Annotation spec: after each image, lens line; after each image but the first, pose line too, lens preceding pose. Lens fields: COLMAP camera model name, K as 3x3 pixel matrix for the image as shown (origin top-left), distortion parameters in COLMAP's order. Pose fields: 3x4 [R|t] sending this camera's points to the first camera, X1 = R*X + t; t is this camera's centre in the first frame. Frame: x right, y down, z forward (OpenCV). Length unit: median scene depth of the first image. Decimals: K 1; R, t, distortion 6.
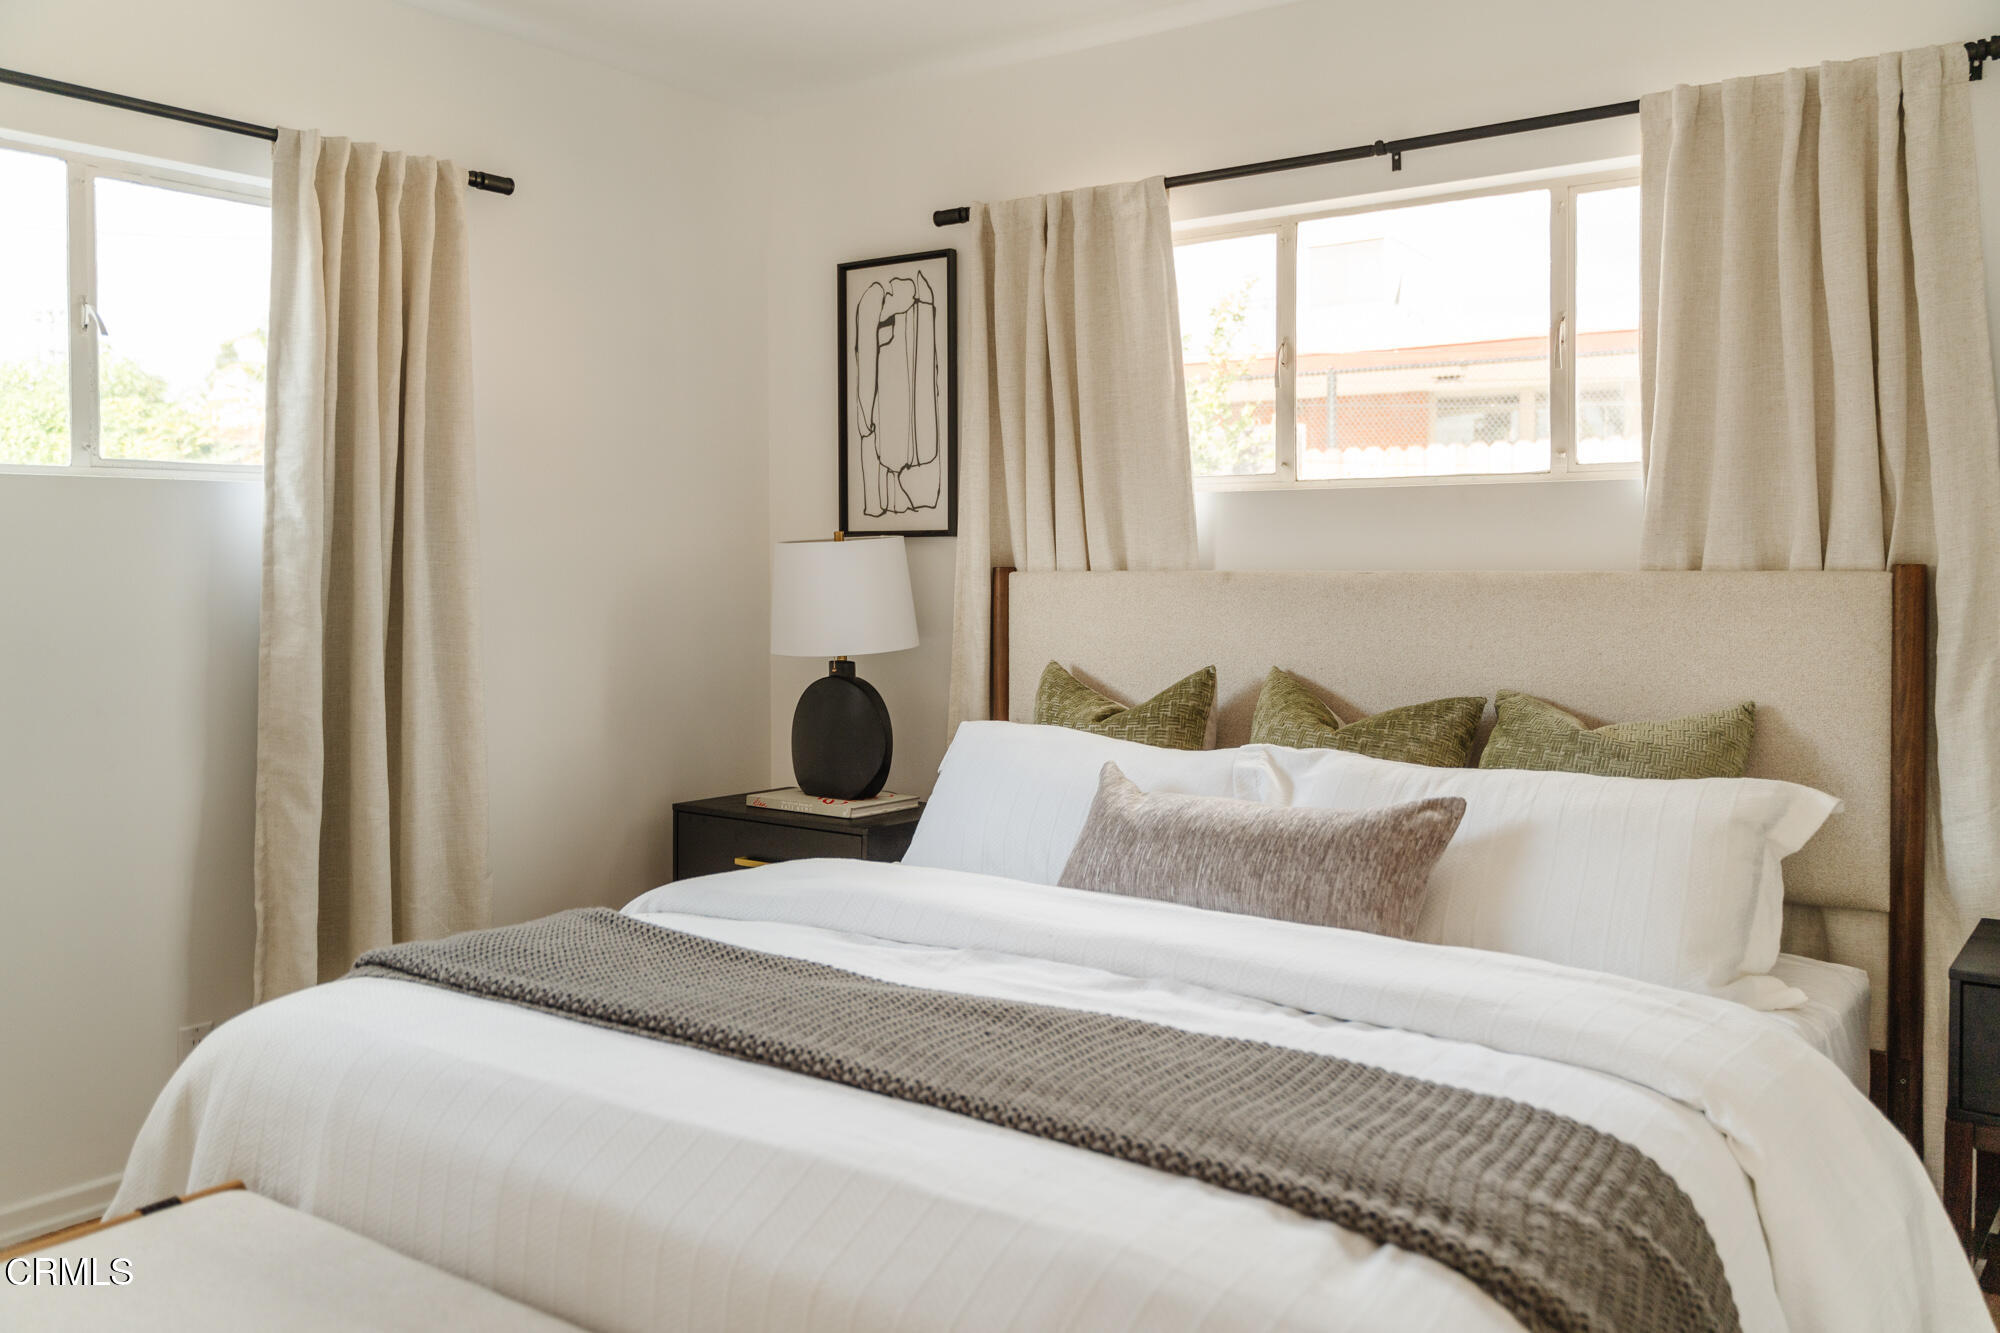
lens RADIAL K [[1595.5, 0, 897.5], [0, 1595.5, 573.9], [0, 0, 1]] dist [0.004248, -0.010481]
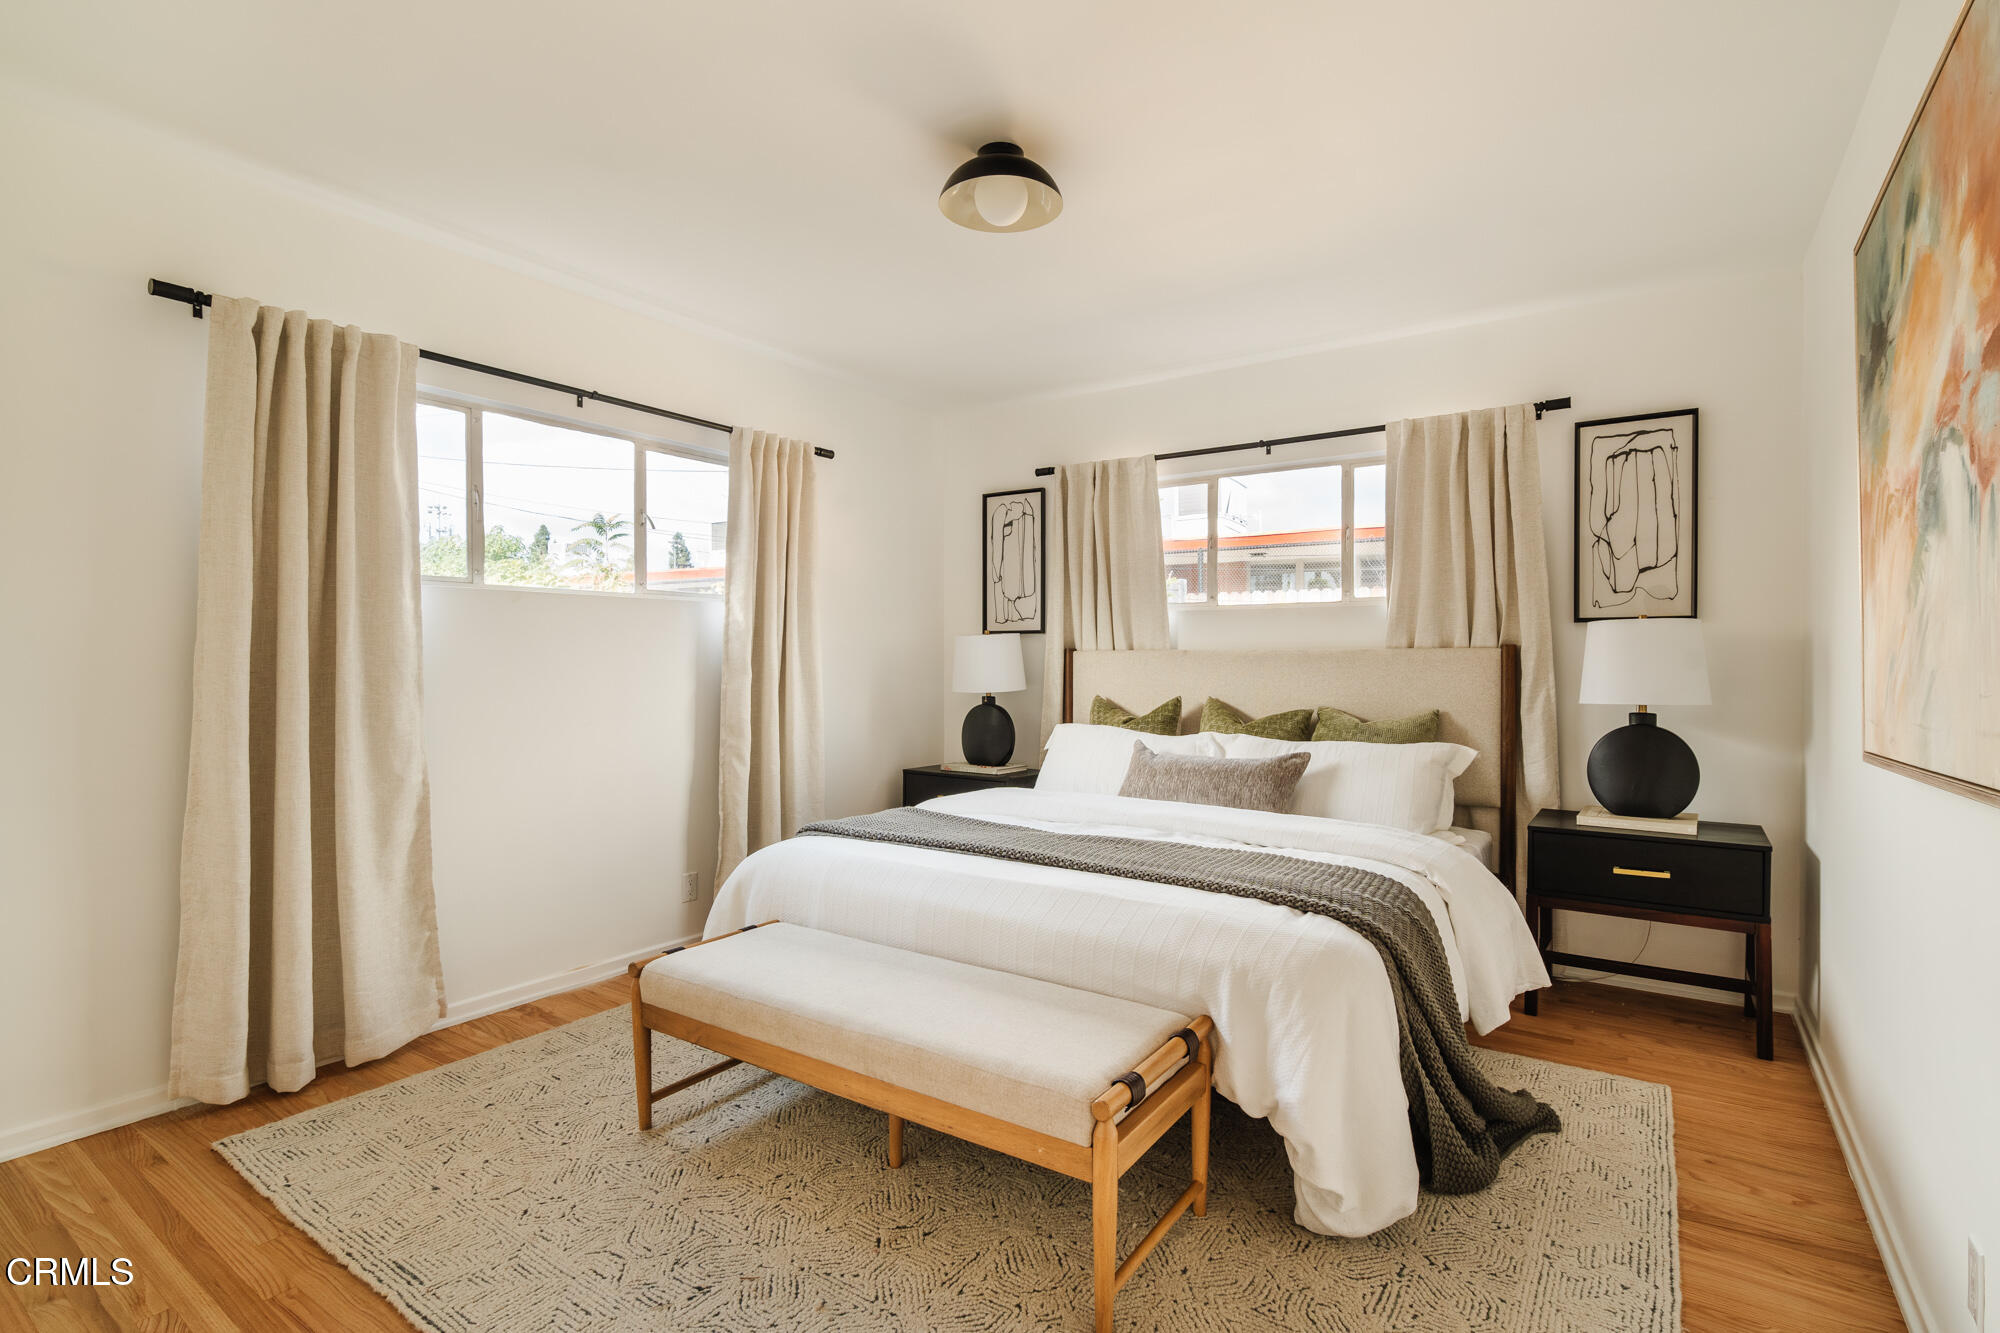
lens RADIAL K [[915.6, 0, 1014.1], [0, 915.6, 660.4], [0, 0, 1]] dist [0.001803, 0.000829]
pose [[0.997233, 0.000912, 0.074337, -0.115043], [-0.000625, 0.999992, -0.003878, 0.019403], [-0.074340, 0.003821, 0.997226, -0.170212]]
